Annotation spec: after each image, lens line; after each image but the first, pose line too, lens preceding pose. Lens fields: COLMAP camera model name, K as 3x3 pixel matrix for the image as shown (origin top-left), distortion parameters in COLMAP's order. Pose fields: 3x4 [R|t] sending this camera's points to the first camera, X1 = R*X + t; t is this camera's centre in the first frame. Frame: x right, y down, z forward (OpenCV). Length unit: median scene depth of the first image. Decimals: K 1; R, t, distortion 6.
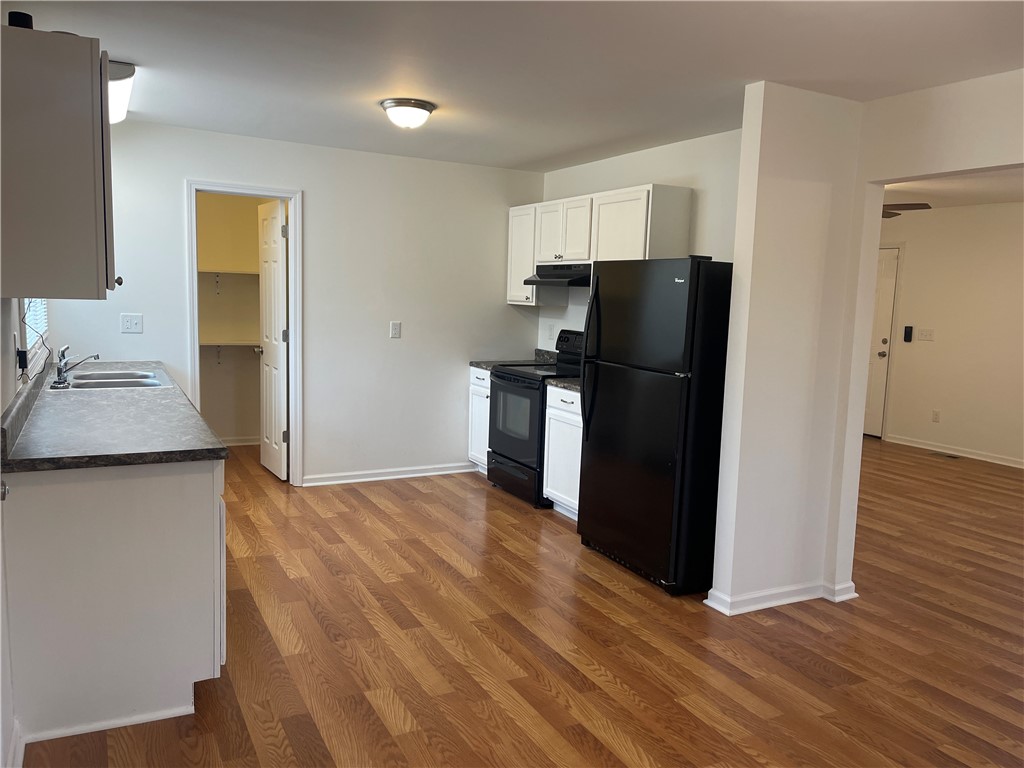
lens RADIAL K [[784.1, 0, 515.5], [0, 784.1, 379.8], [0, 0, 1]] dist [0.059320, -0.069100]
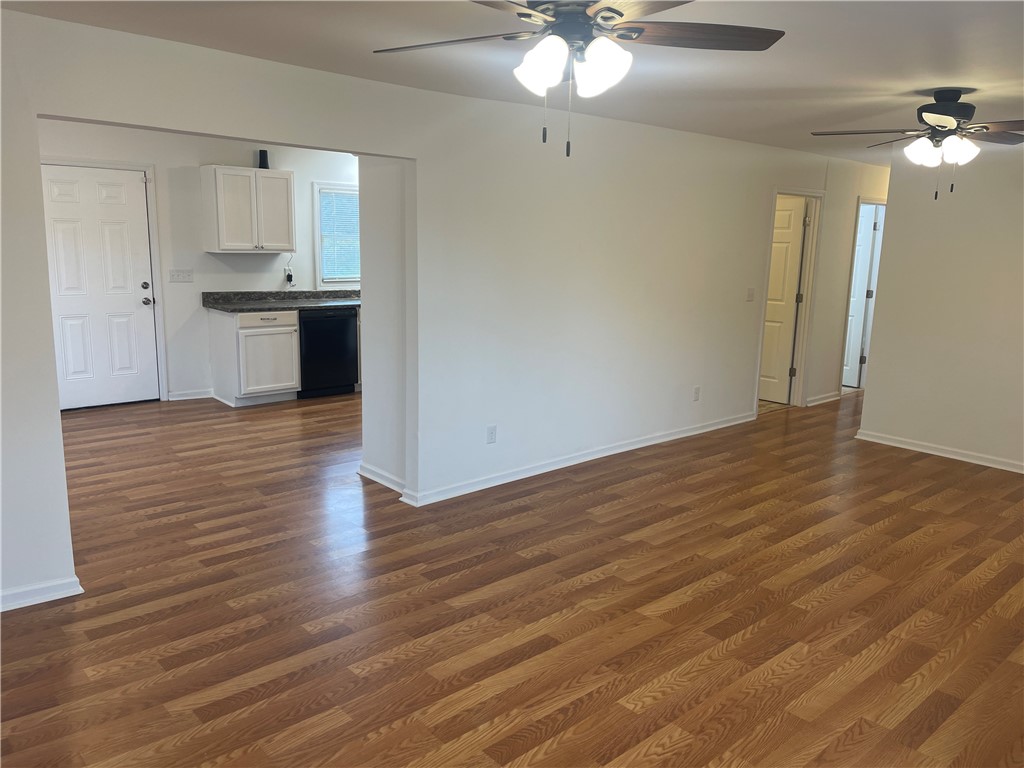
lens RADIAL K [[784.1, 0, 518.1], [0, 784.1, 382.1], [0, 0, 1]] dist [0.059320, -0.069100]
pose [[0.241455, 0.155264, -0.957911, 1.512380], [-0.128807, 0.983511, 0.126946, -0.082652], [0.961826, 0.092734, 0.257472, 0.781578]]
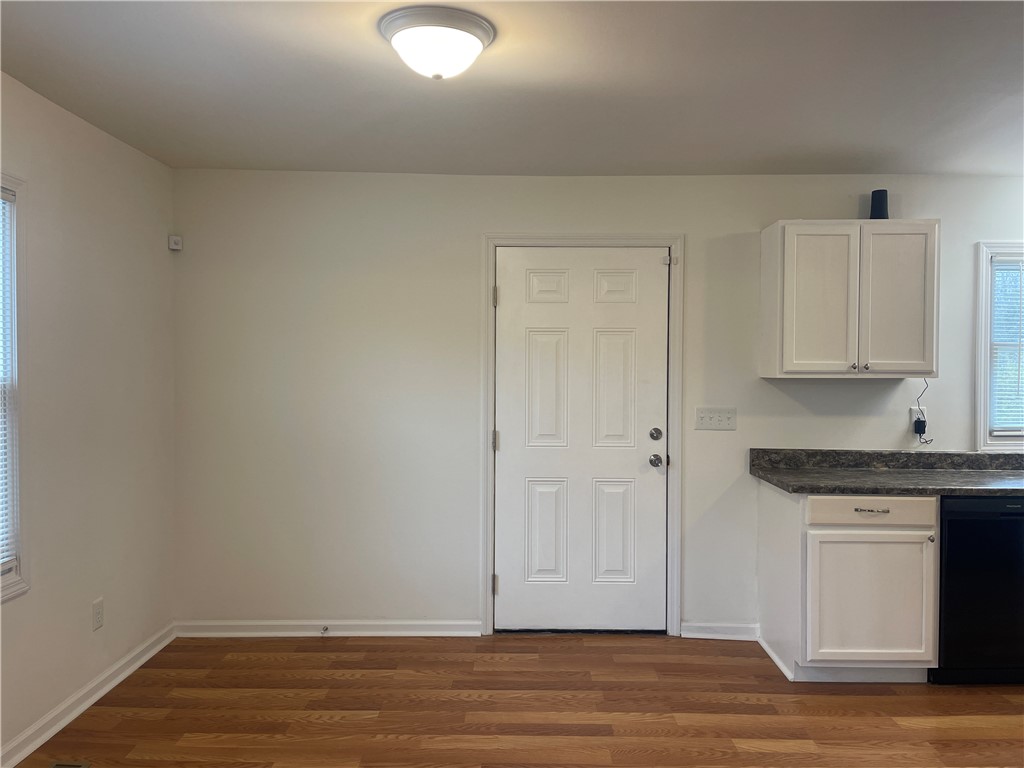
lens RADIAL K [[784.1, 0, 510.0], [0, 784.1, 382.7], [0, 0, 1]] dist [0.059320, -0.069100]
pose [[-0.477534, -0.012090, -0.878530, 0.644480], [-0.118803, 0.991611, 0.050931, -0.061748], [0.870544, 0.128694, -0.474964, 0.736109]]
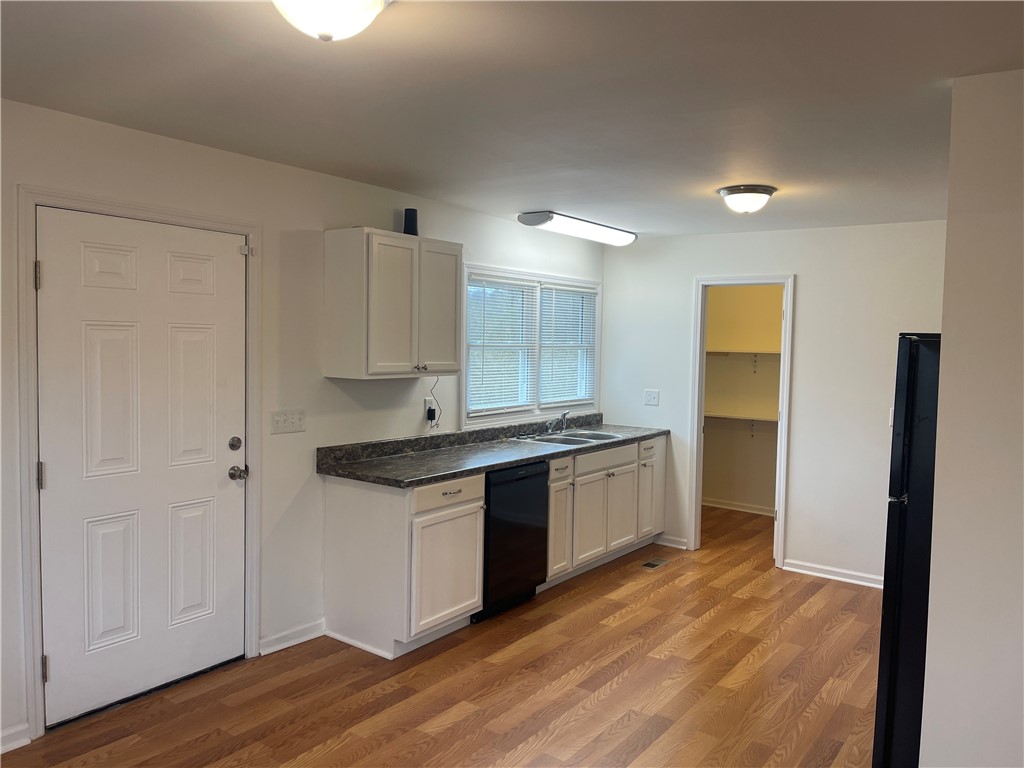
lens RADIAL K [[784.1, 0, 523.0], [0, 784.1, 382.5], [0, 0, 1]] dist [0.059320, -0.069100]
pose [[0.449440, 0.031865, -0.892742, 0.629276], [-0.111376, 0.993565, -0.020607, -0.055900], [0.886340, 0.108692, 0.450097, 0.319314]]
